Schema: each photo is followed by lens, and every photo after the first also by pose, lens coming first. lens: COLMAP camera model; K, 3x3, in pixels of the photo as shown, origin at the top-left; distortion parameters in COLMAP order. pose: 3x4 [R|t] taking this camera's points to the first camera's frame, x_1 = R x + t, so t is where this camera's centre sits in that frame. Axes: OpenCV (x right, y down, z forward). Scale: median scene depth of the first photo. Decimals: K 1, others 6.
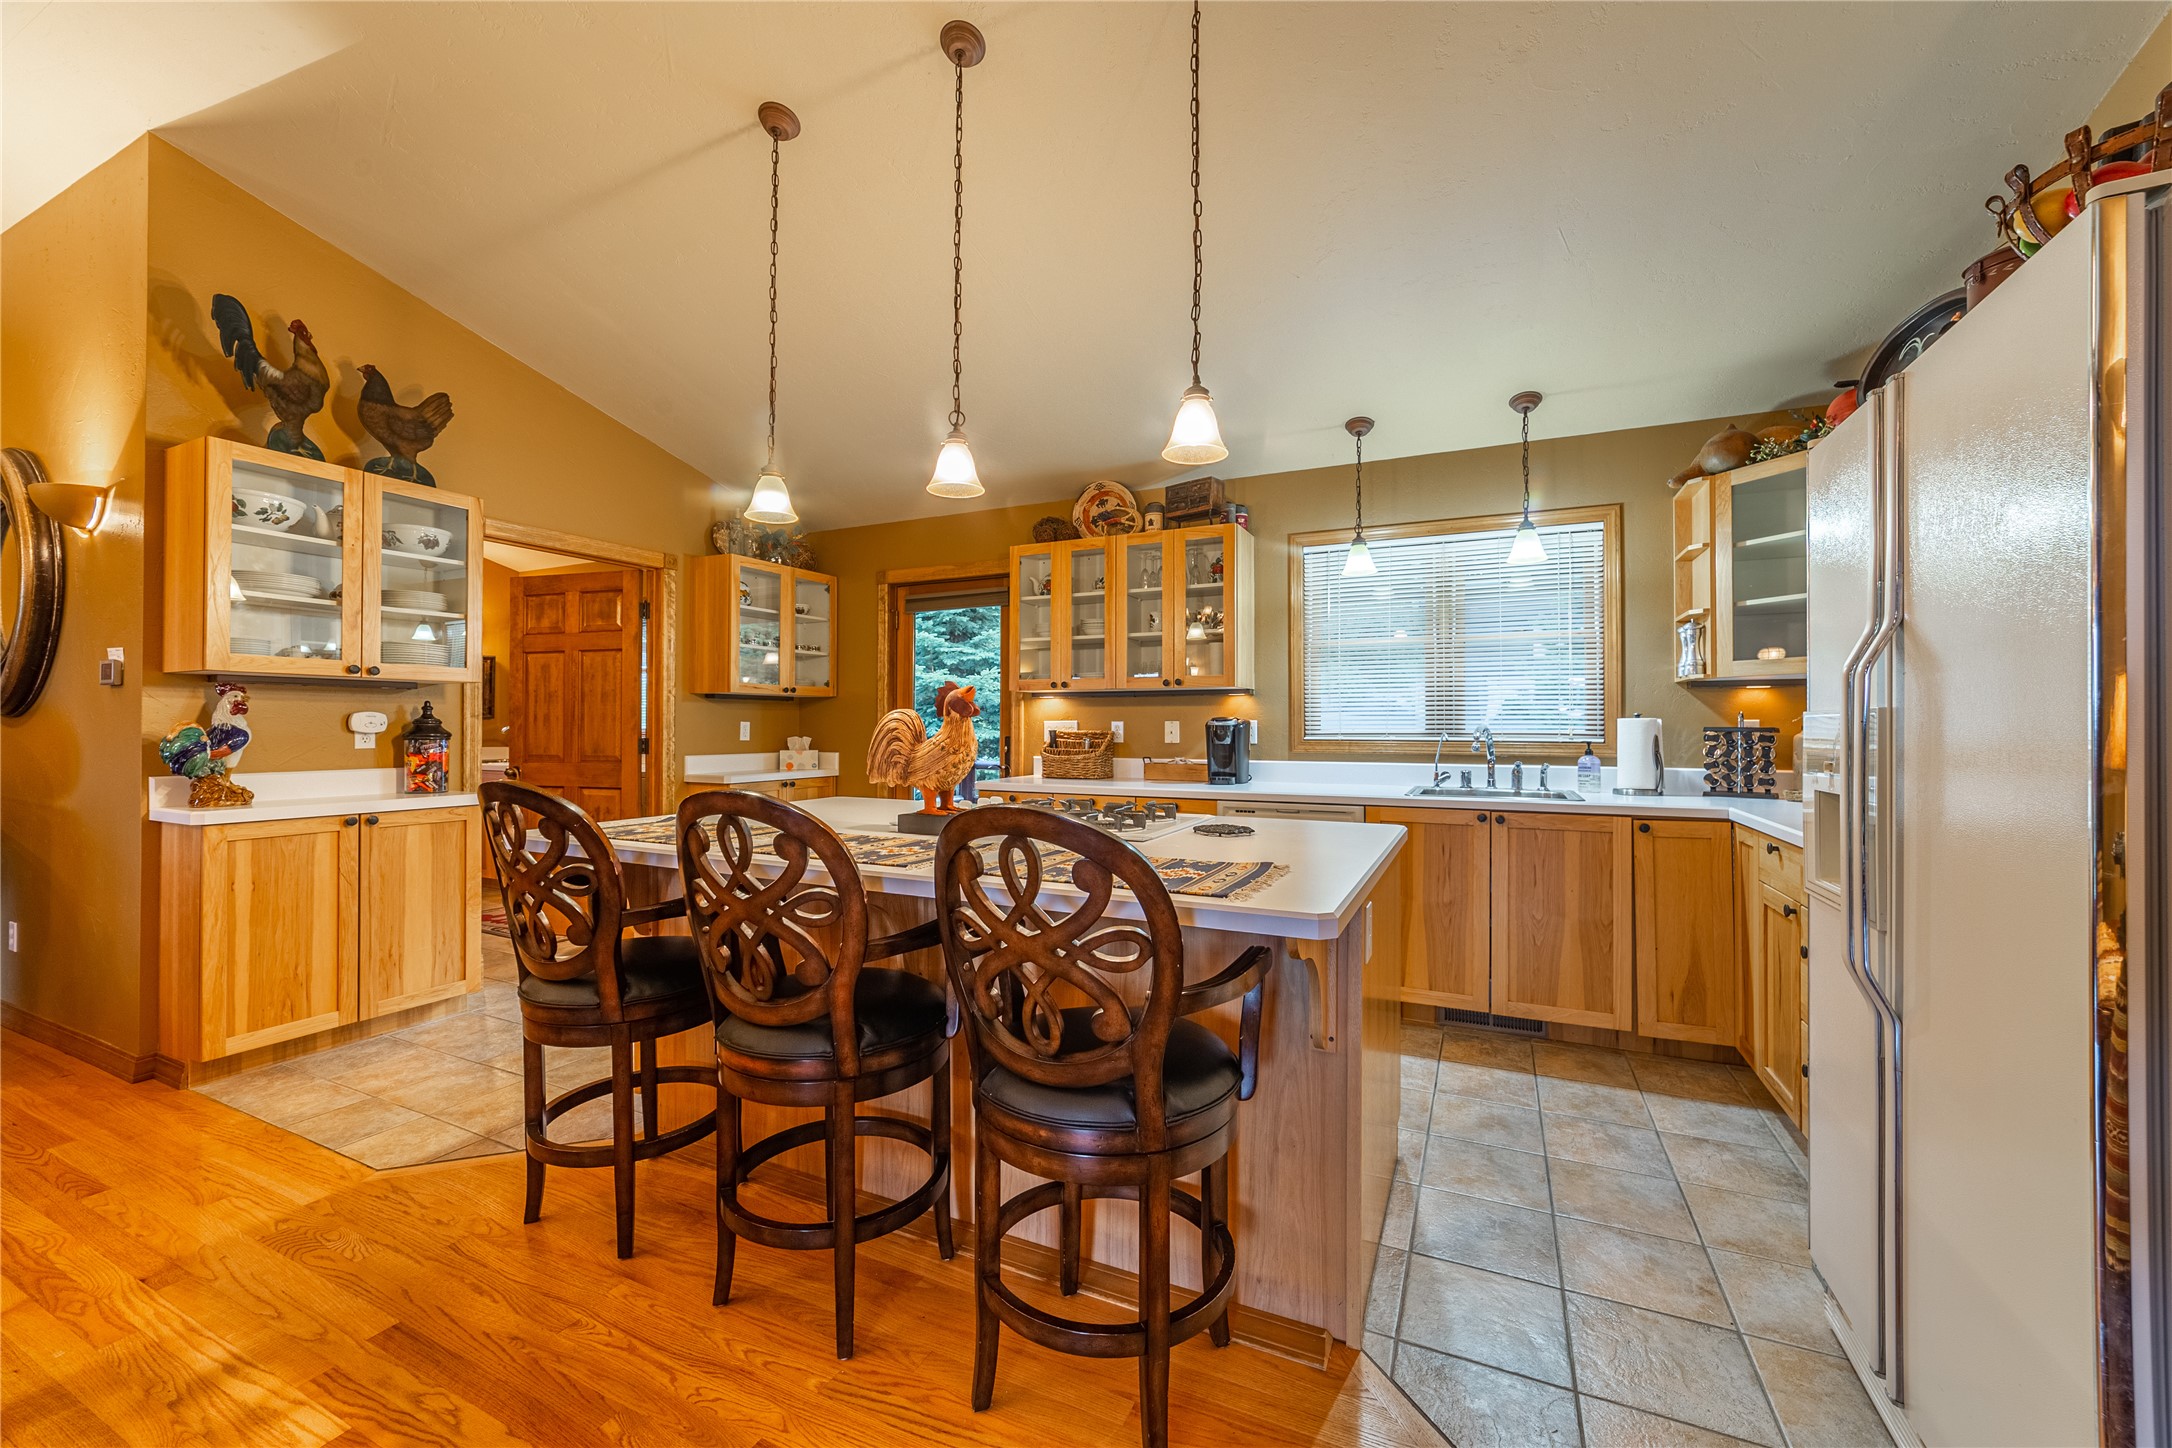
lens RADIAL K [[845.1, 0, 1086.3], [0, 845.1, 722.0], [0, 0, 1]] dist [-0.016569, 0.006338]
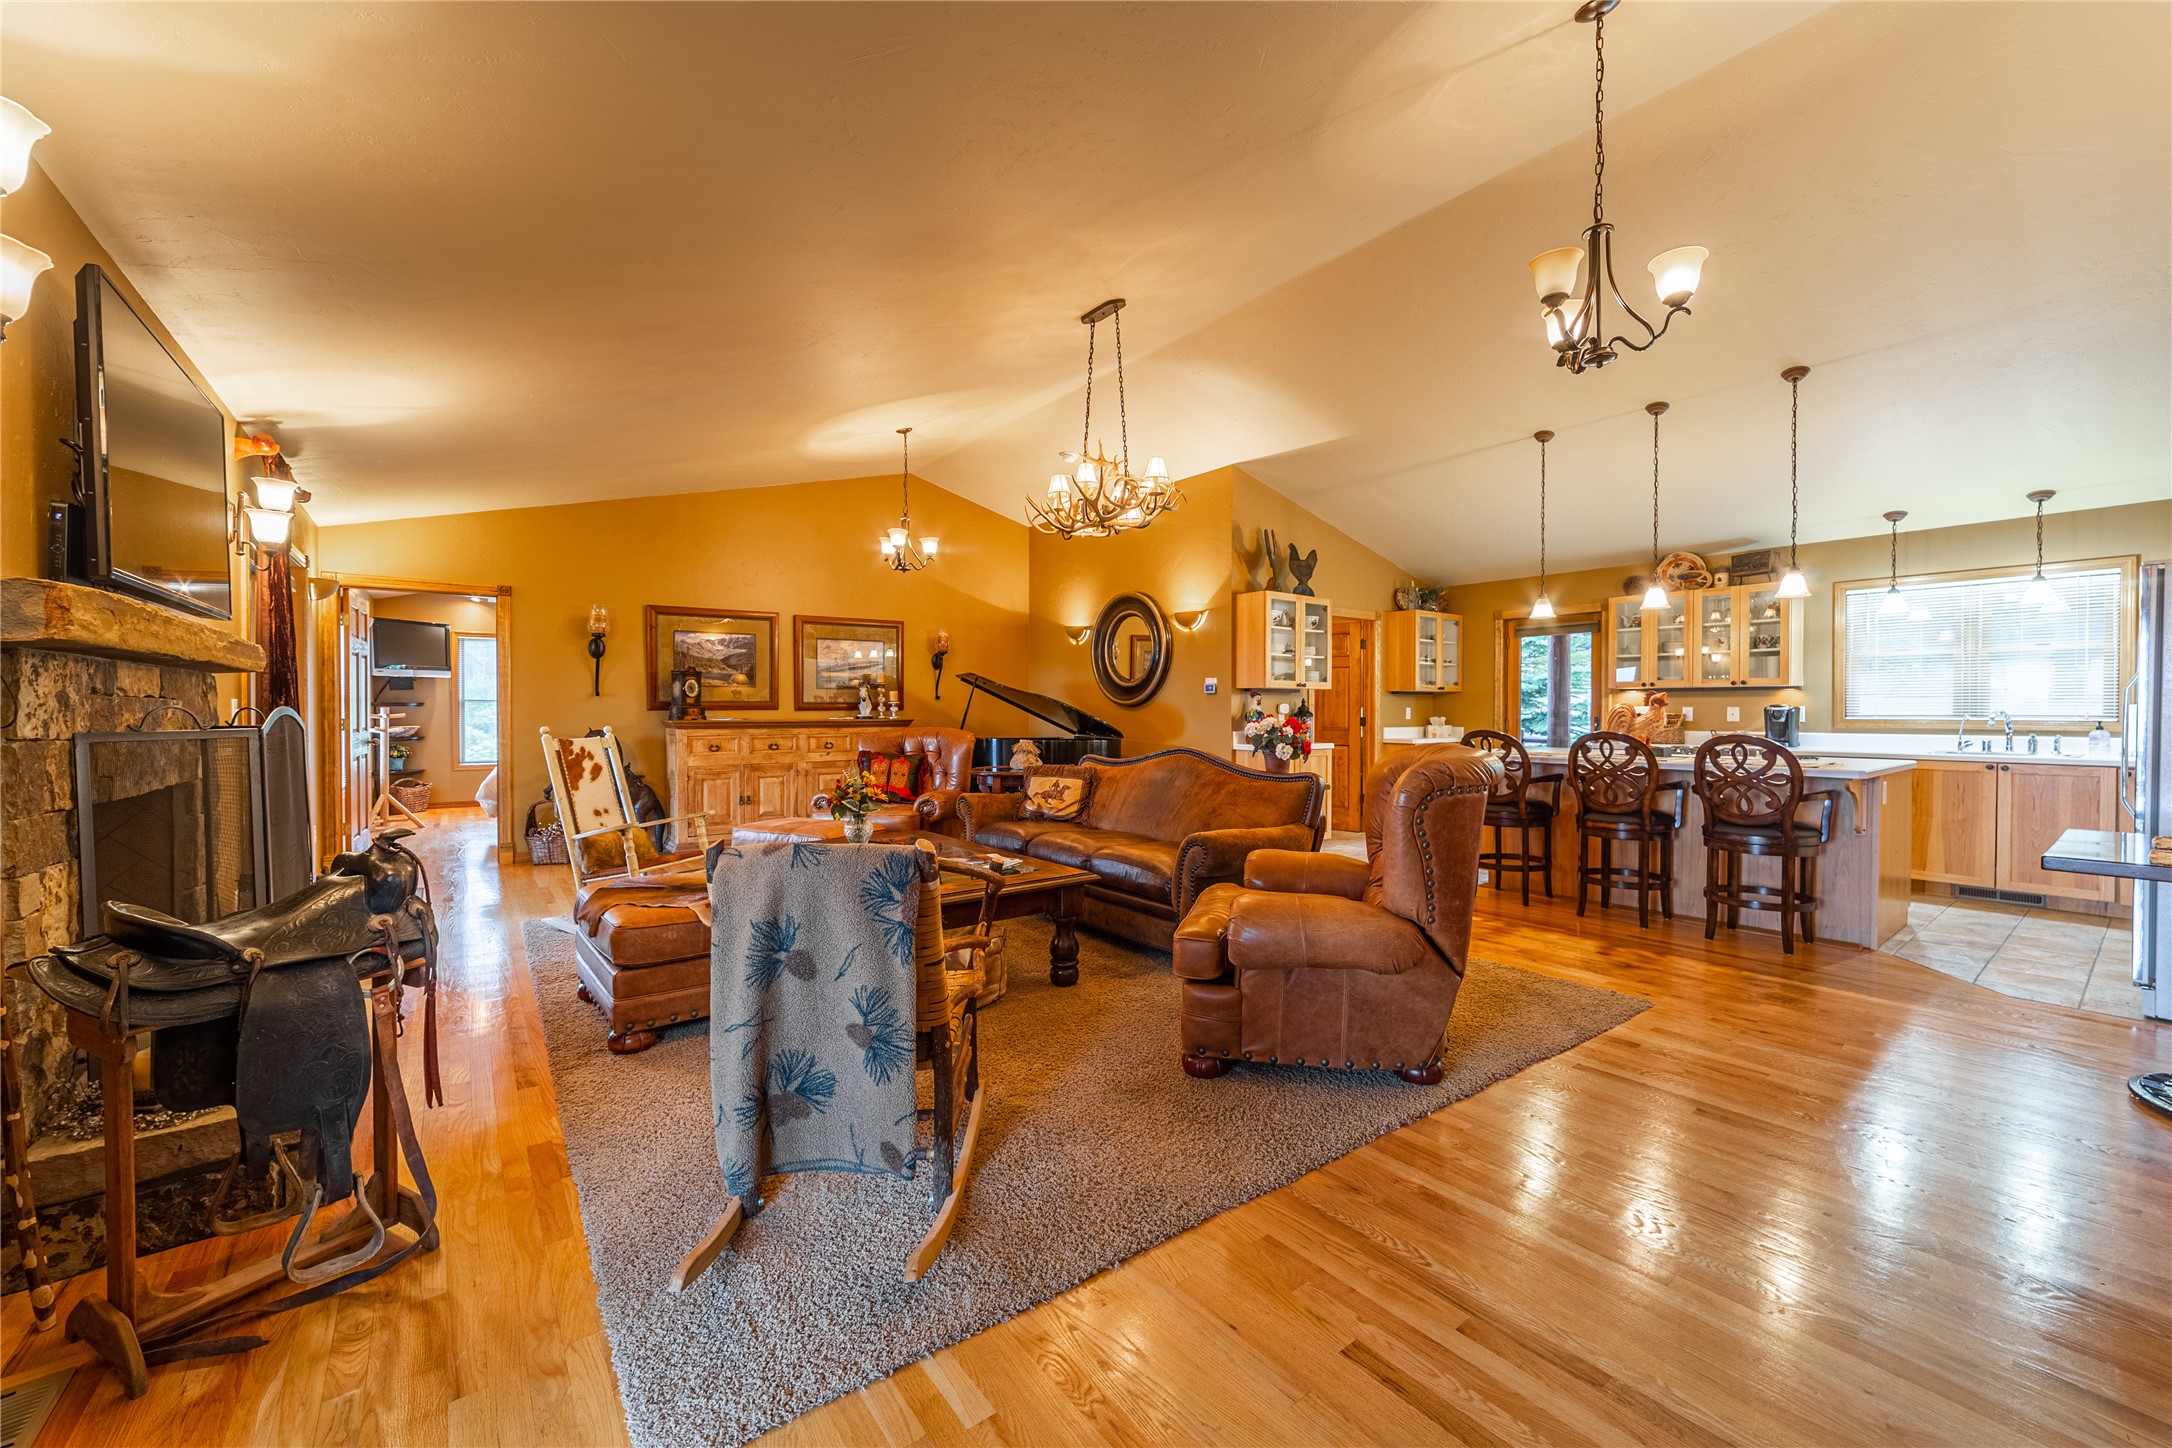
lens RADIAL K [[845.1, 0, 1082.5], [0, 845.1, 719.9], [0, 0, 1]] dist [-0.016569, 0.006338]
pose [[0.888502, 0.005206, -0.458842, -0.292770], [0.002281, 0.999873, 0.015762, -0.005533], [0.458866, -0.015052, 0.888378, -1.048260]]
